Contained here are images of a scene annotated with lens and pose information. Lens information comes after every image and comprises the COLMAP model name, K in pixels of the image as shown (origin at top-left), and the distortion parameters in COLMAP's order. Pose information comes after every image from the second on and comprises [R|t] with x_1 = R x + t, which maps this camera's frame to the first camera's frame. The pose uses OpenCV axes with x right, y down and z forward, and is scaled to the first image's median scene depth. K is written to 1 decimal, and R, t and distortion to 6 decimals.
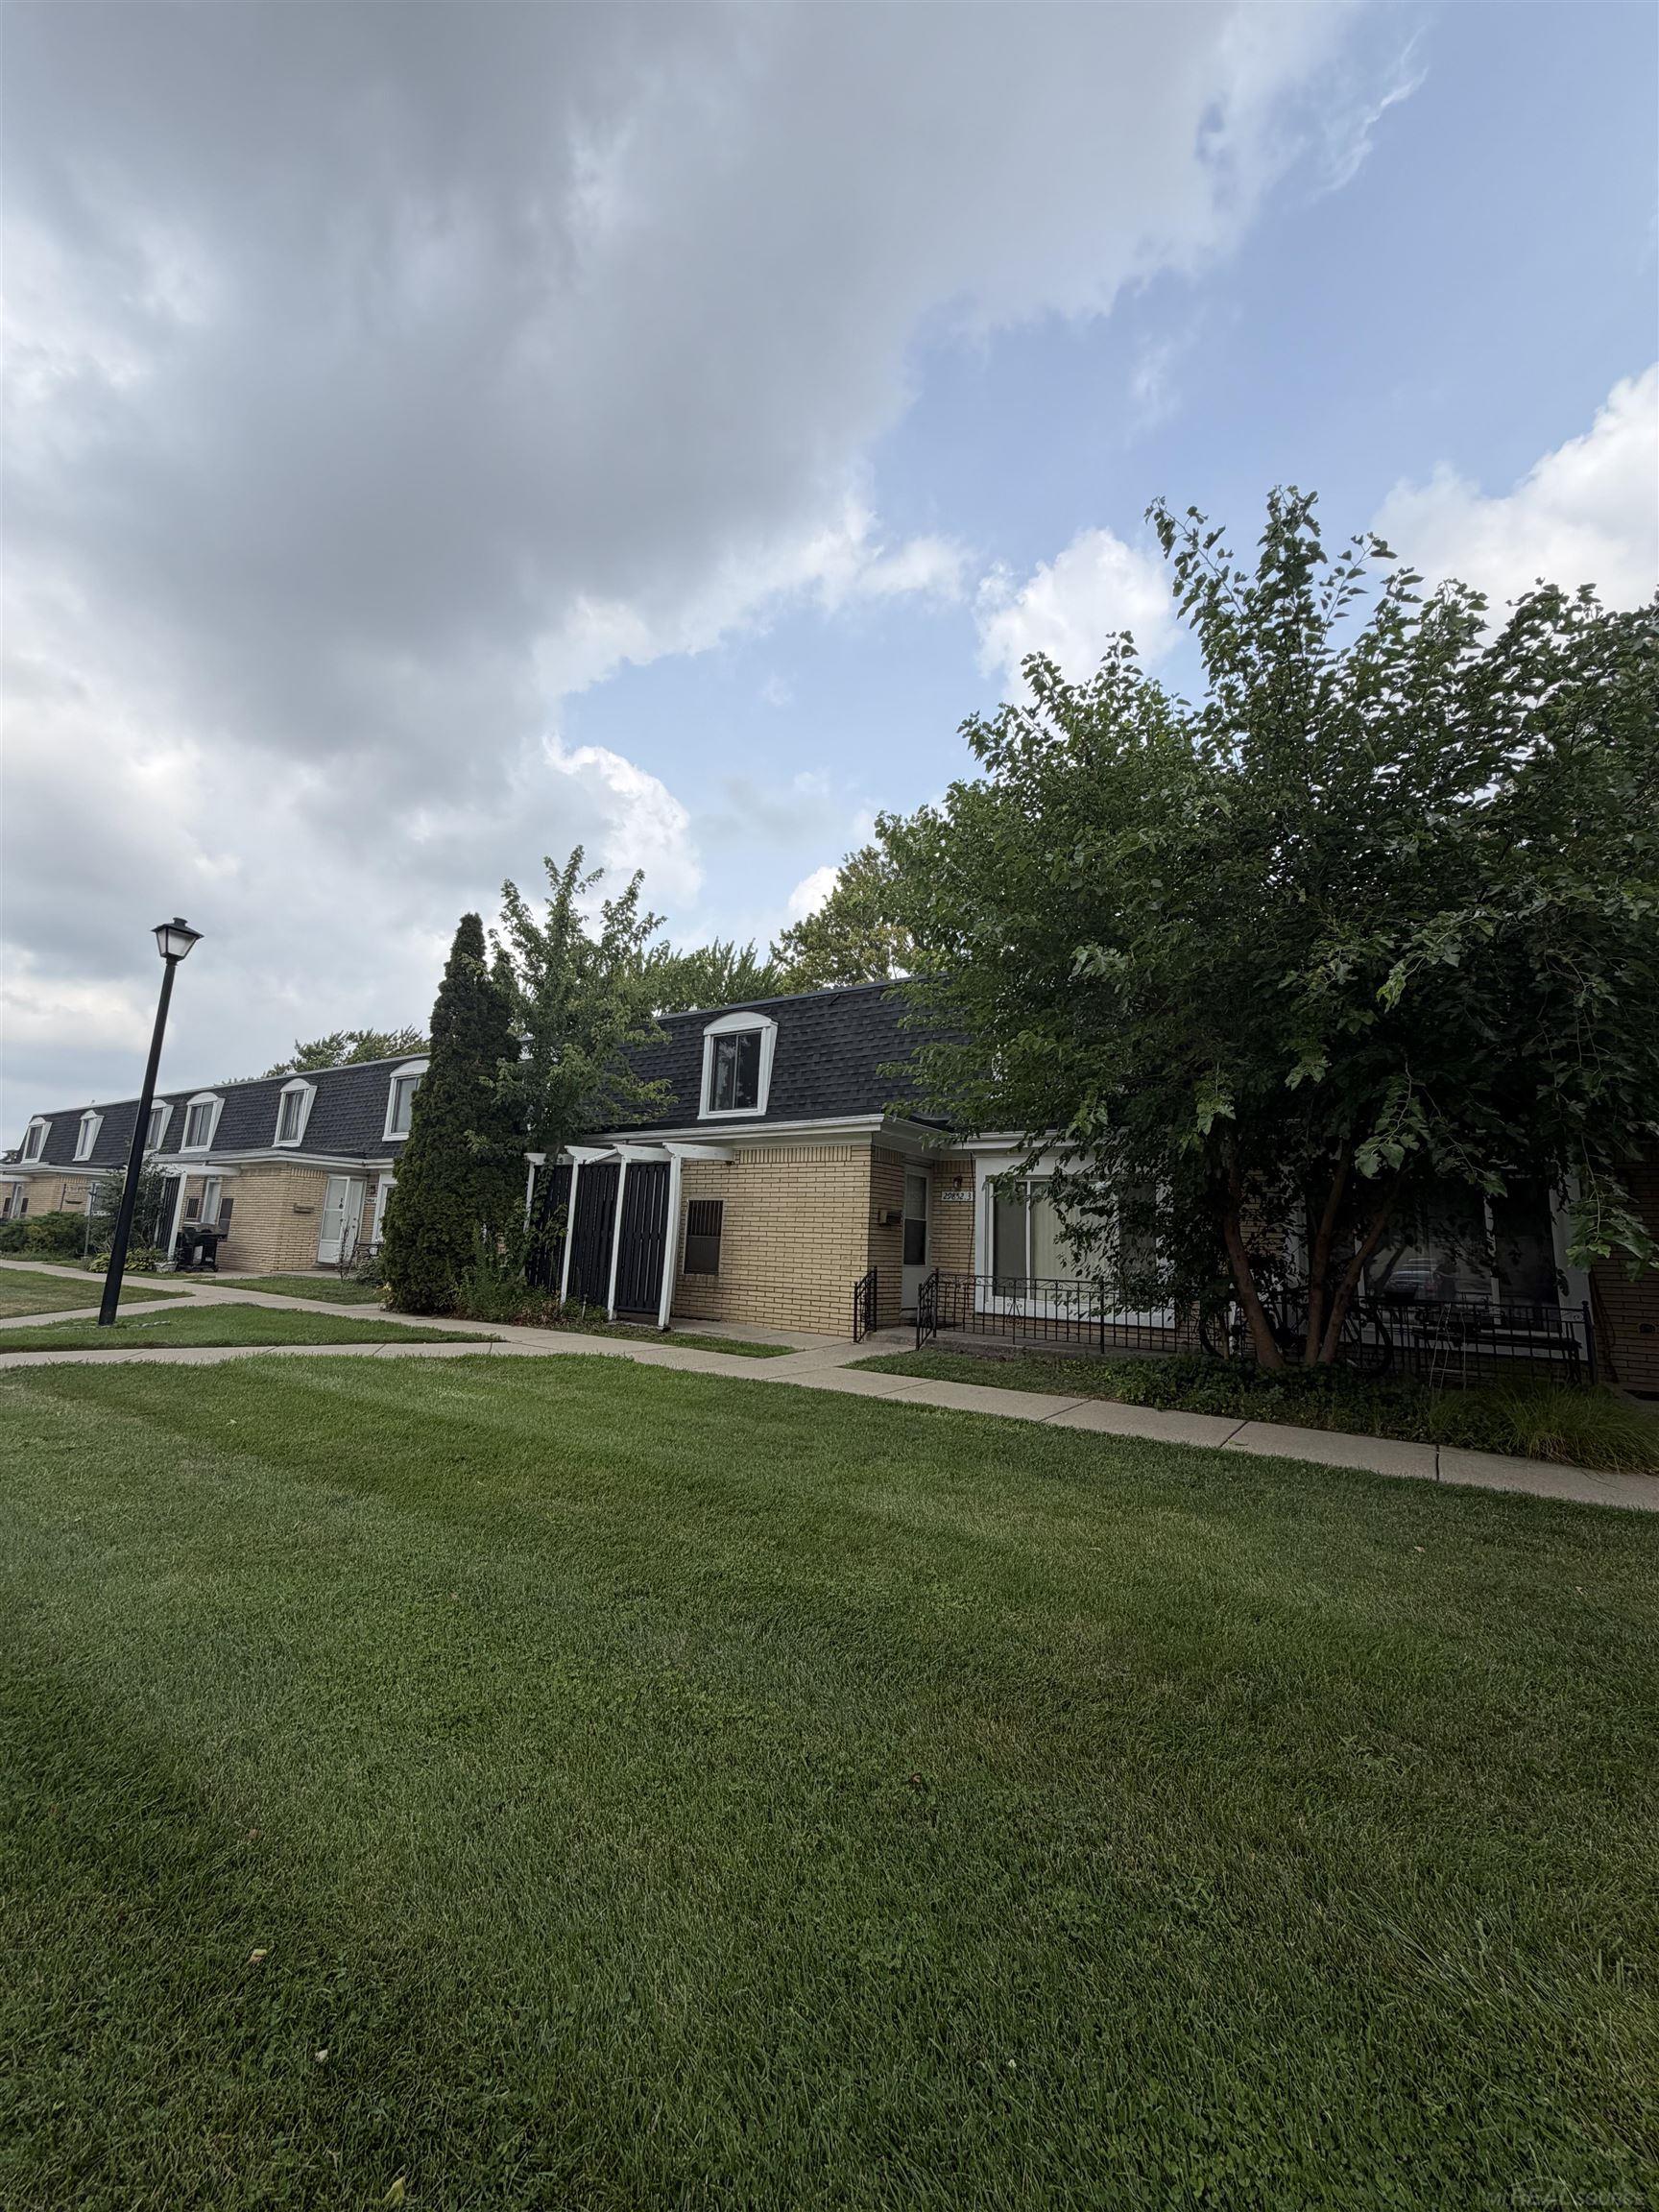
lens RADIAL K [[879.2, 0, 829.5], [0, 879.2, 1106.0], [0, 0, 1]] dist [0.000350, -0.000294]
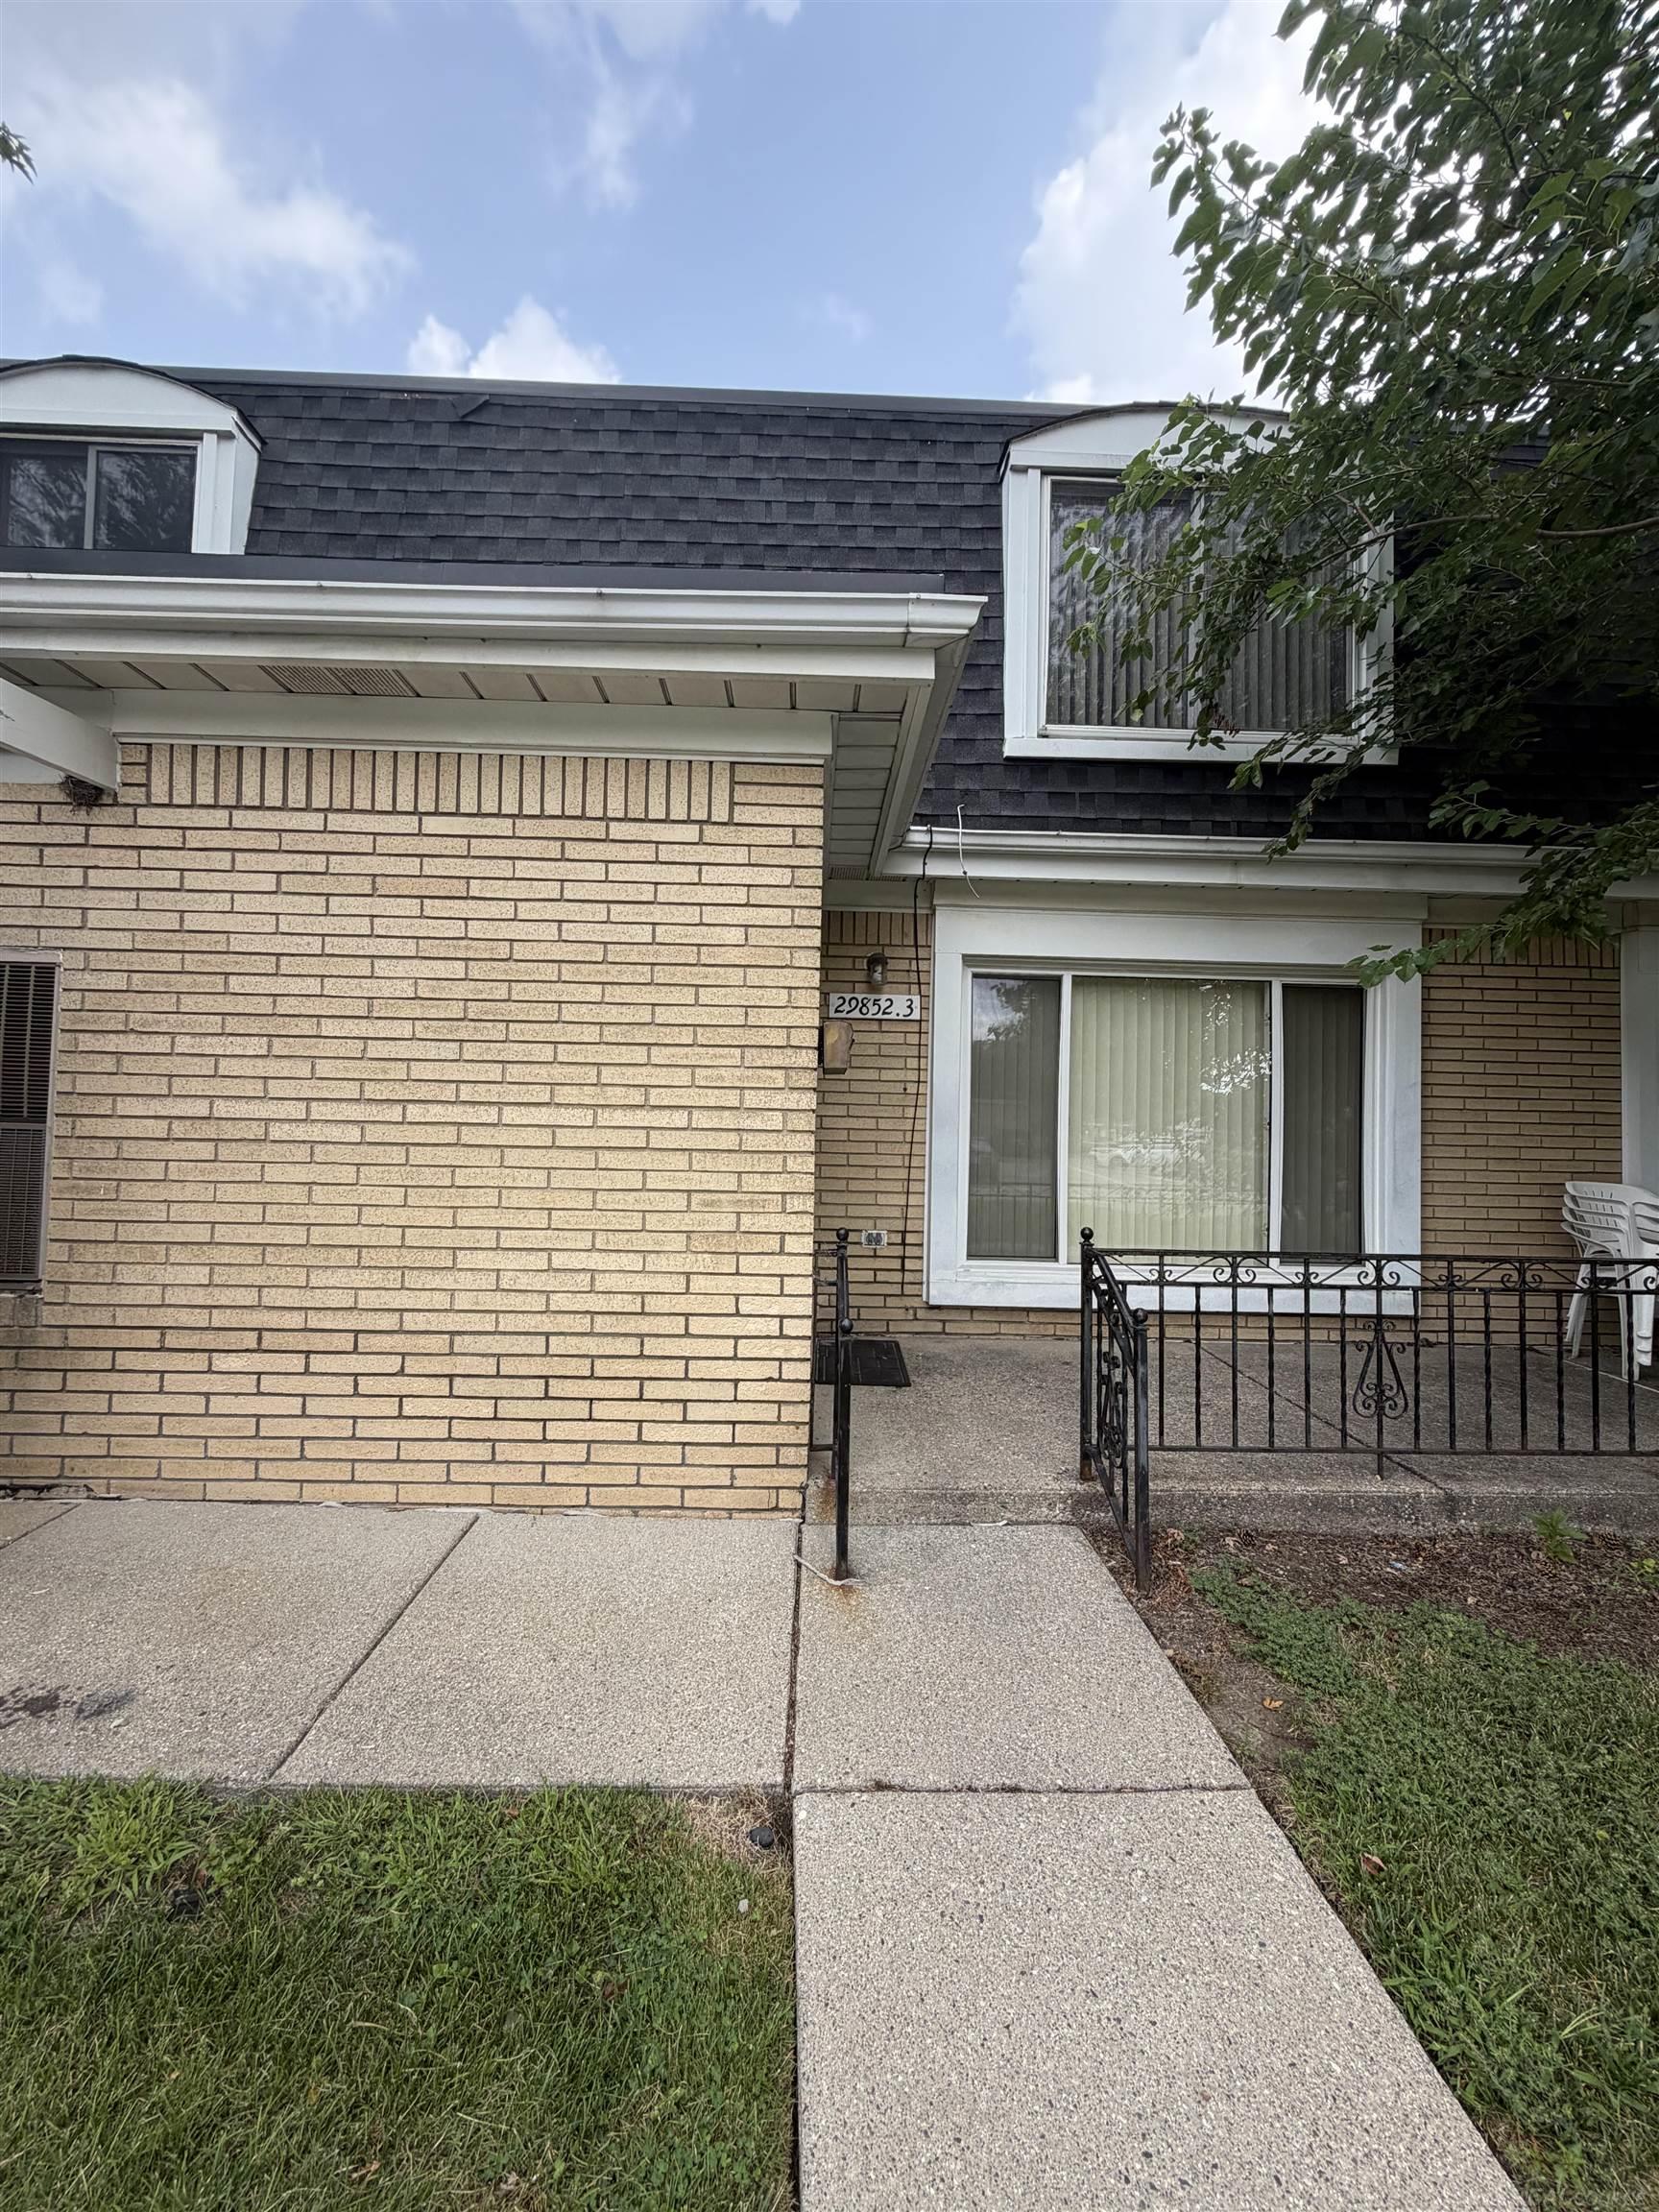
lens RADIAL K [[879.2, 0, 829.5], [0, 879.2, 1106.0], [0, 0, 1]] dist [0.000350, -0.000294]
pose [[0.816602, -0.004721, 0.577182, -0.089946], [-0.087176, 0.987487, 0.131415, 0.098339], [-0.570580, -0.157630, 0.805972, 0.705644]]
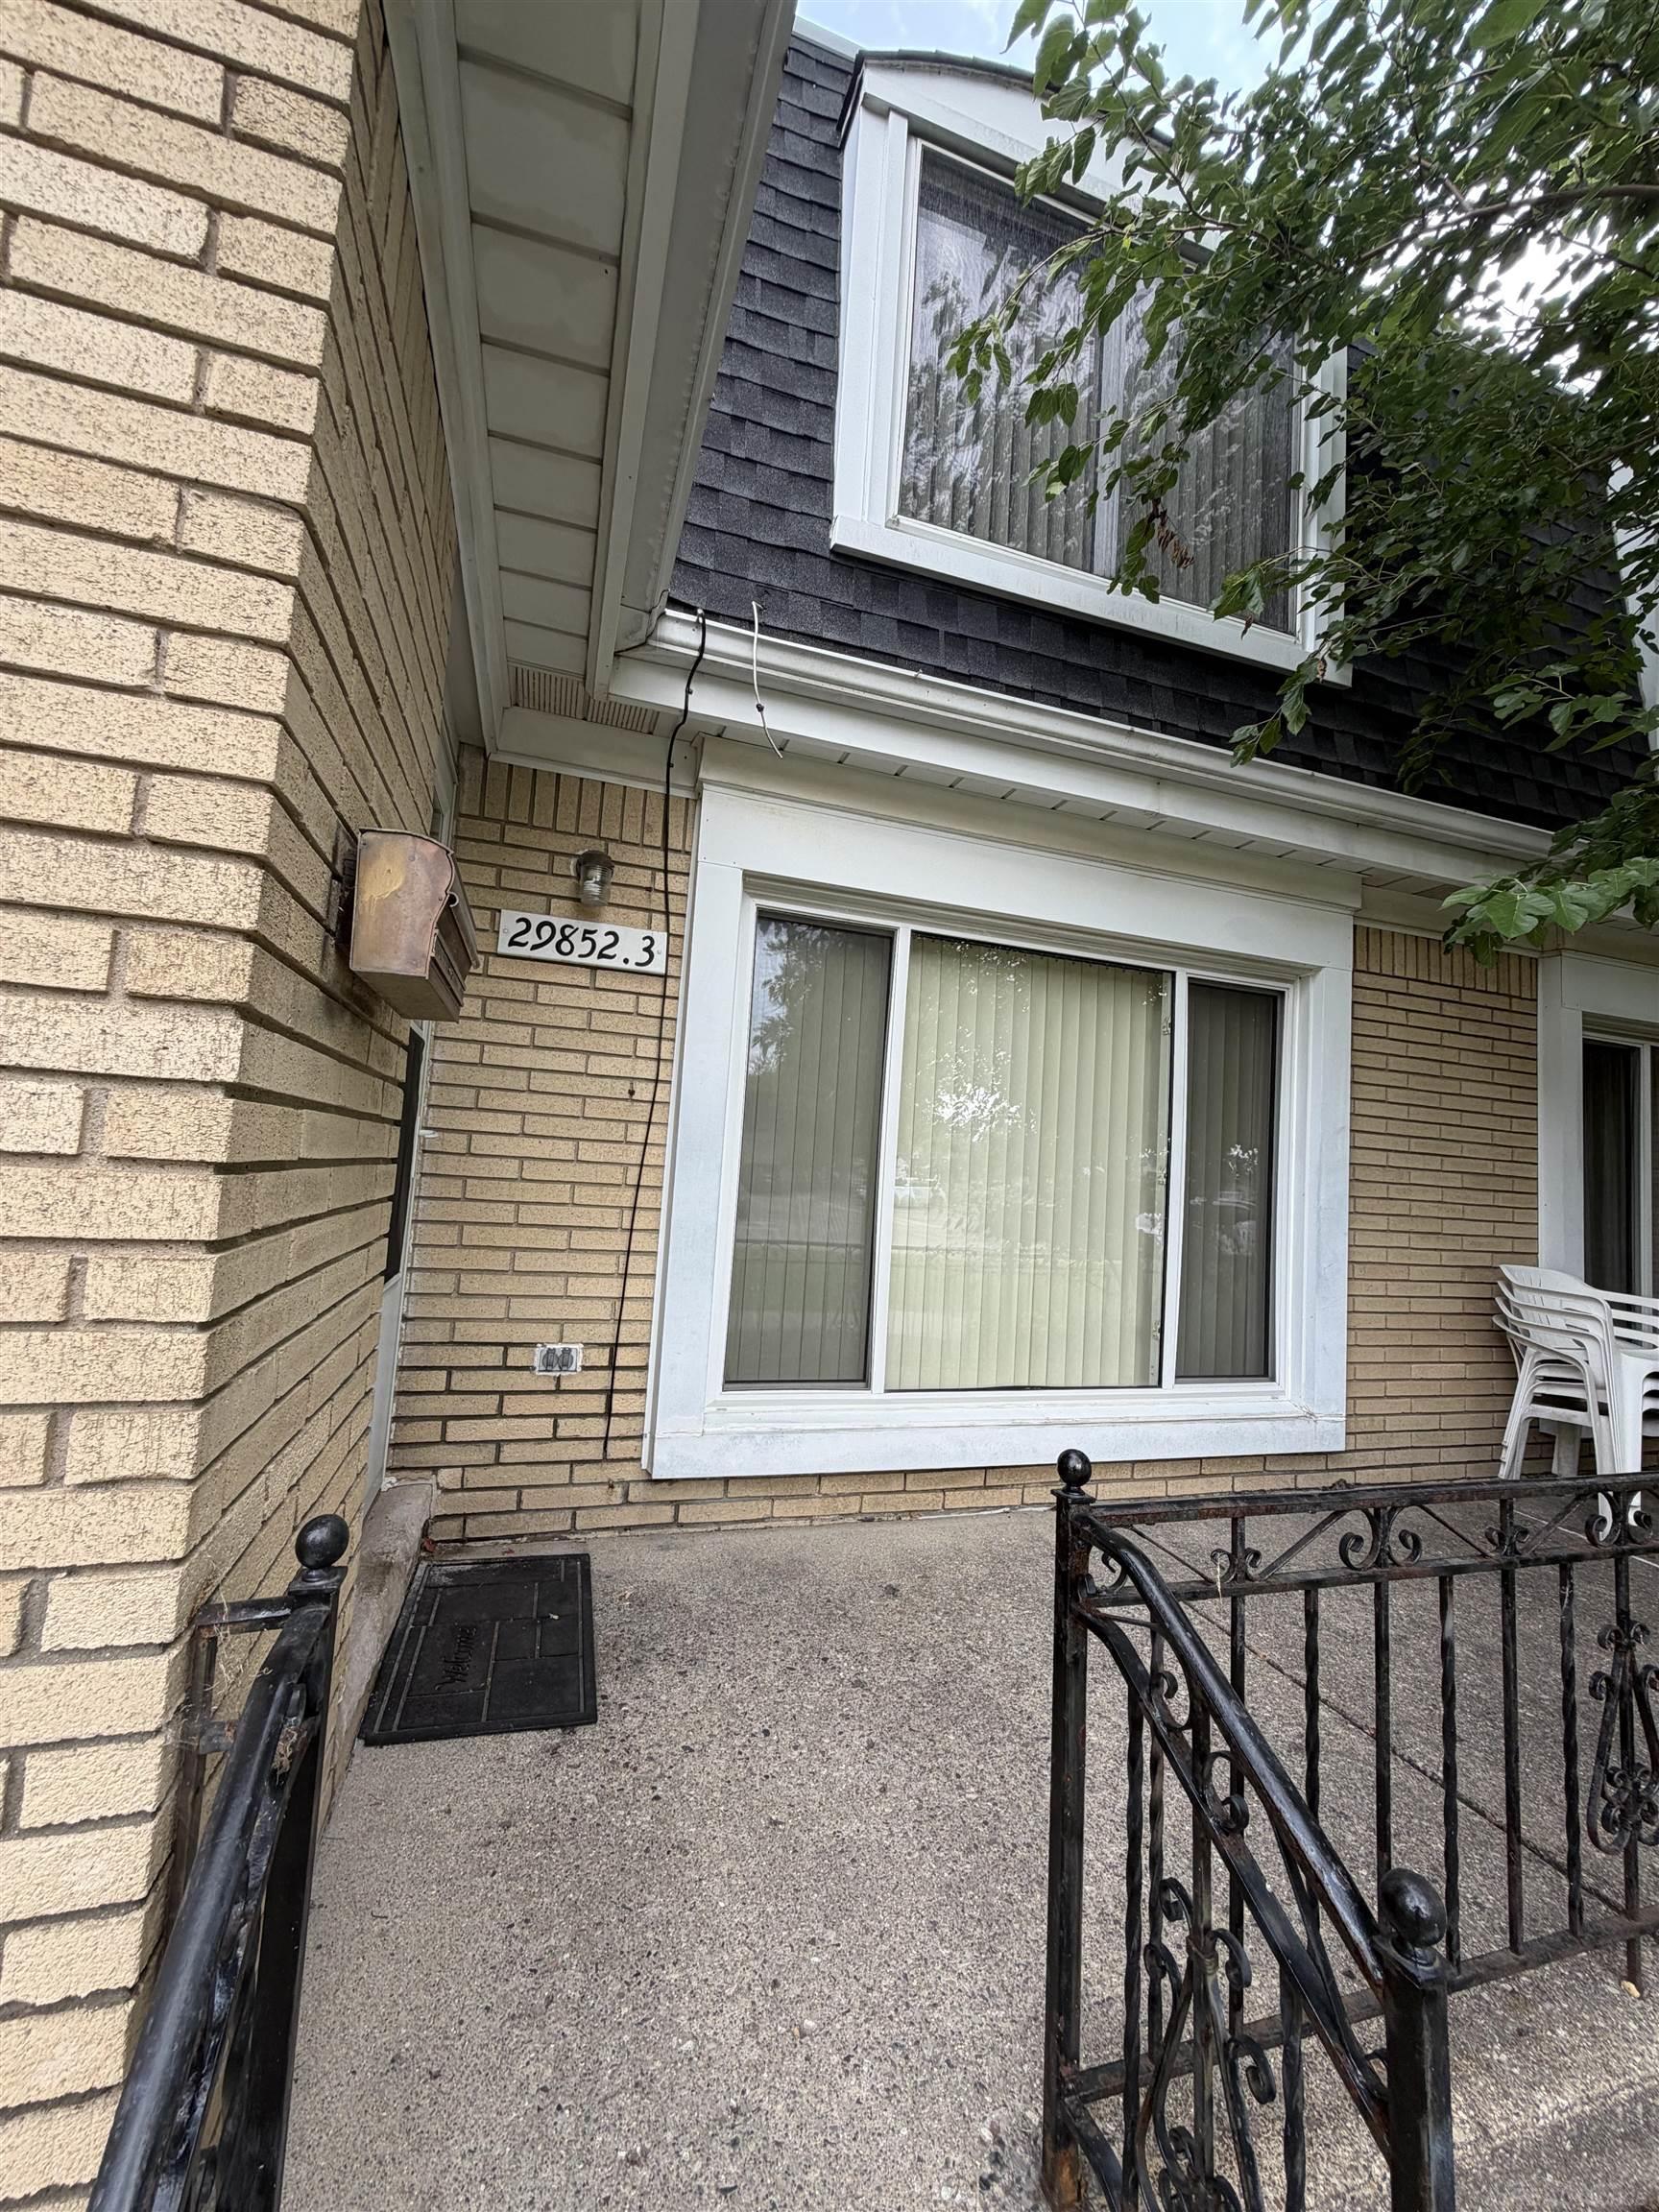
lens RADIAL K [[879.2, 0, 829.5], [0, 879.2, 1106.0], [0, 0, 1]] dist [0.000350, -0.000294]
pose [[0.619832, 0.059391, 0.782484, 0.017930], [-0.168768, 0.983888, 0.059009, 0.120761], [-0.766372, -0.168634, 0.619868, 0.823132]]
